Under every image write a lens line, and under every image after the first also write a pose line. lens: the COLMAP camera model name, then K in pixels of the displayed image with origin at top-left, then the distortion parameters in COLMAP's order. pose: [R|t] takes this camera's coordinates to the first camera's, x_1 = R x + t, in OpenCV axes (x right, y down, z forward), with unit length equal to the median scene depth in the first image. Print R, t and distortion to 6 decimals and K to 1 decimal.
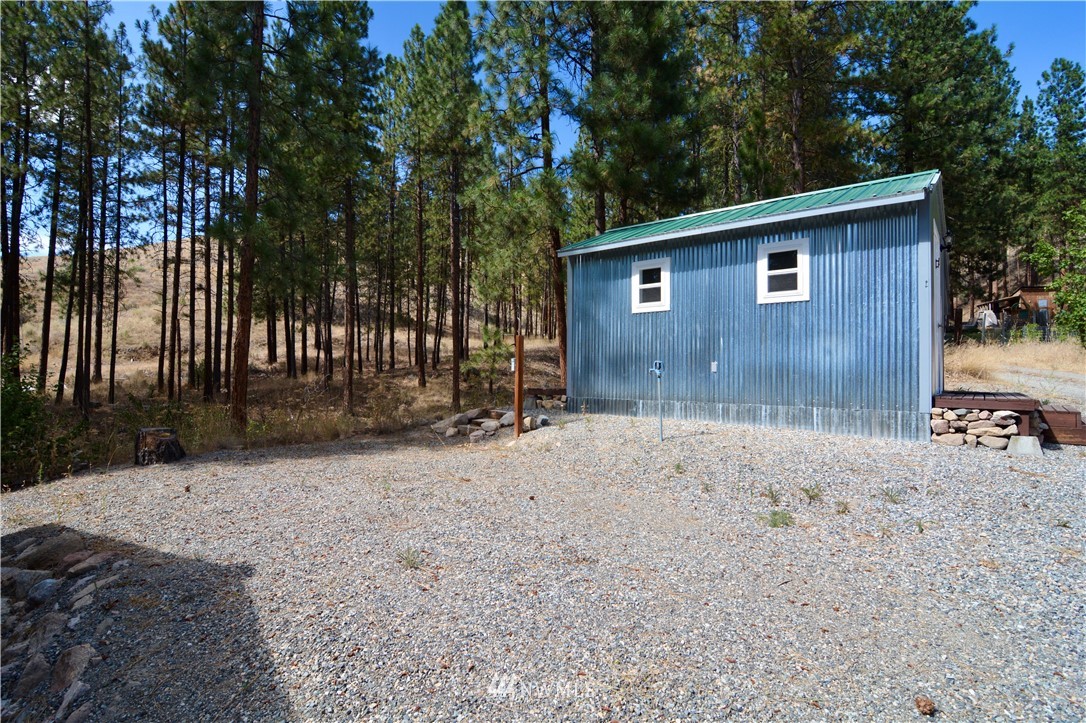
lens RADIAL K [[548.5, 0, 543.0], [0, 548.5, 361.5], [0, 0, 1]] dist [-0.000095, -0.011620]
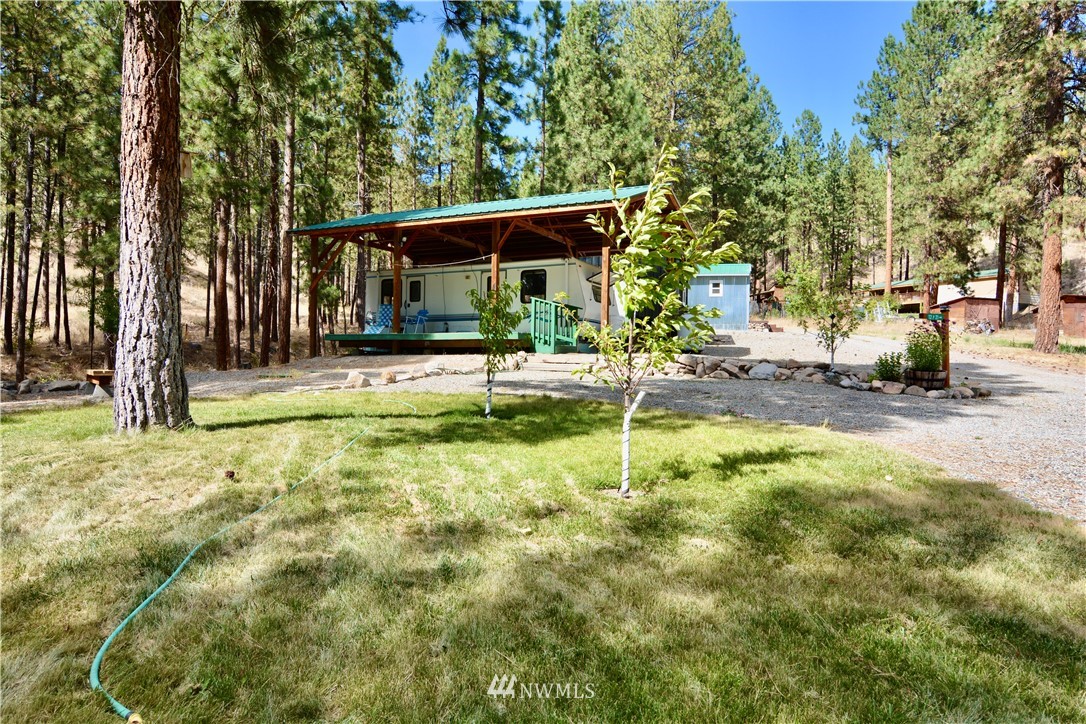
lens RADIAL K [[772.3, 0, 543.0], [0, 772.3, 362.0], [0, 0, 1]] dist [0.004839, 0.005632]
pose [[0.911607, 0.015430, 0.410773, -1.513629], [-0.021375, 0.999723, 0.009884, 0.168758], [-0.410507, -0.017791, 0.911684, -1.803273]]
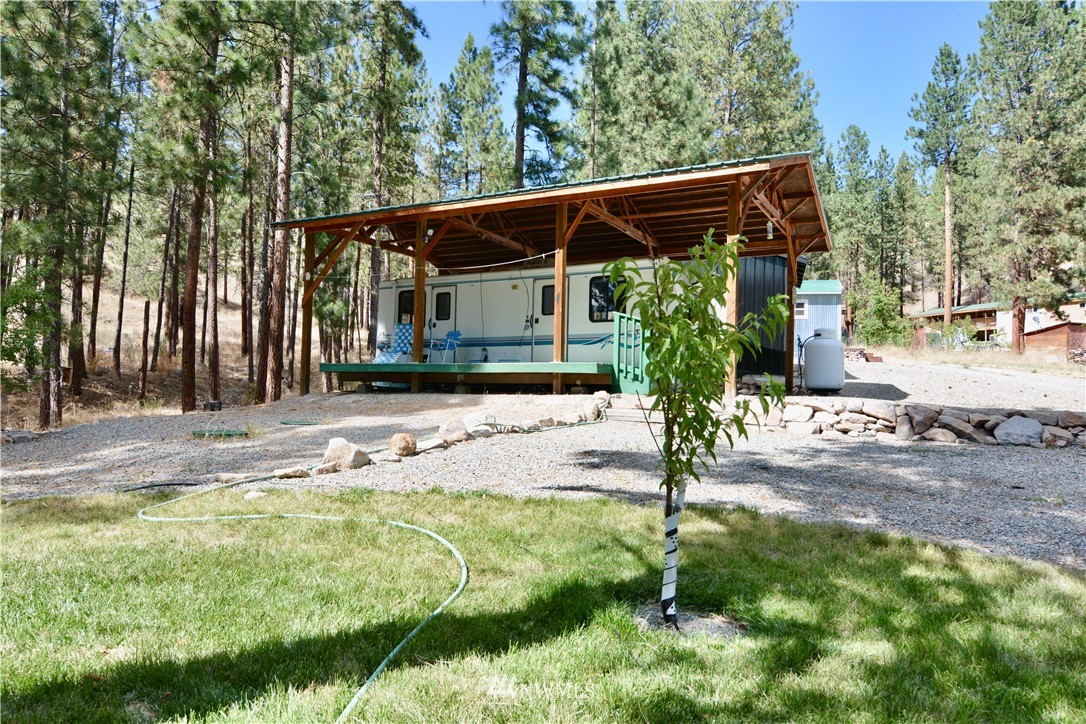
lens RADIAL K [[768.6, 0, 543.0], [0, 768.6, 362.0], [0, 0, 1]] dist [0.006436, -0.002399]
pose [[0.921204, 0.034583, 0.387539, -1.401752], [-0.027537, 0.999339, -0.023721, 0.151764], [-0.388103, 0.011180, 0.921548, -1.330388]]
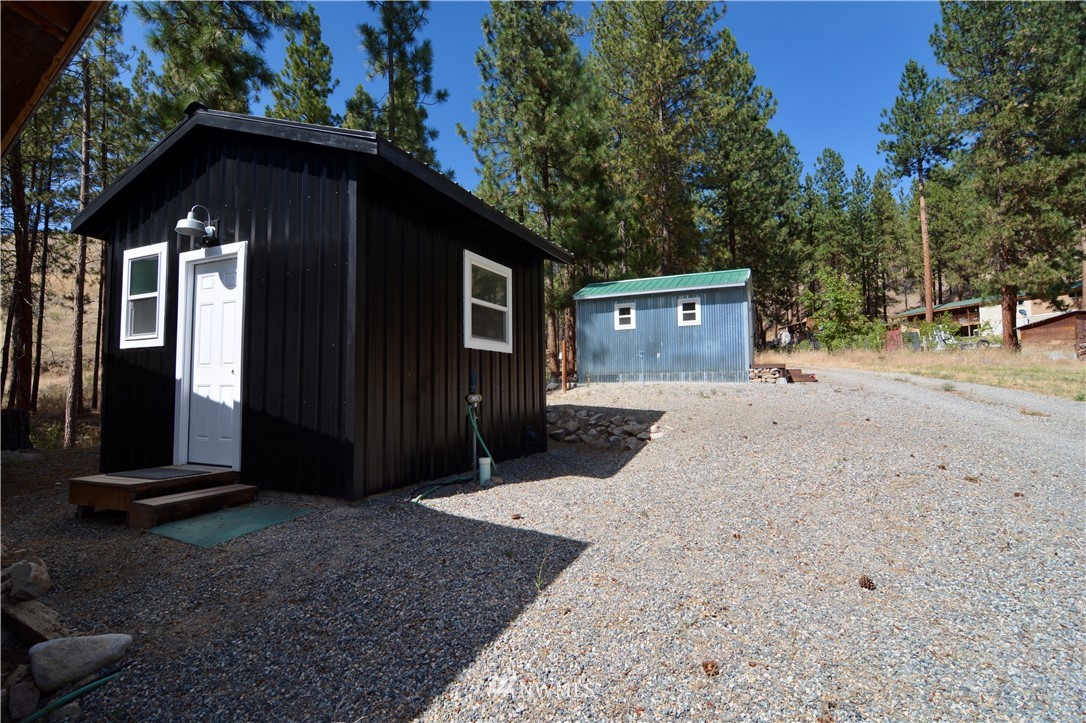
lens RADIAL K [[548.5, 0, 543.0], [0, 548.5, 361.5], [0, 0, 1]] dist [-0.000095, -0.011620]
pose [[0.966724, -0.005316, 0.255766, -0.379283], [0.014457, 0.999322, -0.033874, 0.056110], [-0.255412, 0.036445, 0.966145, -0.531859]]
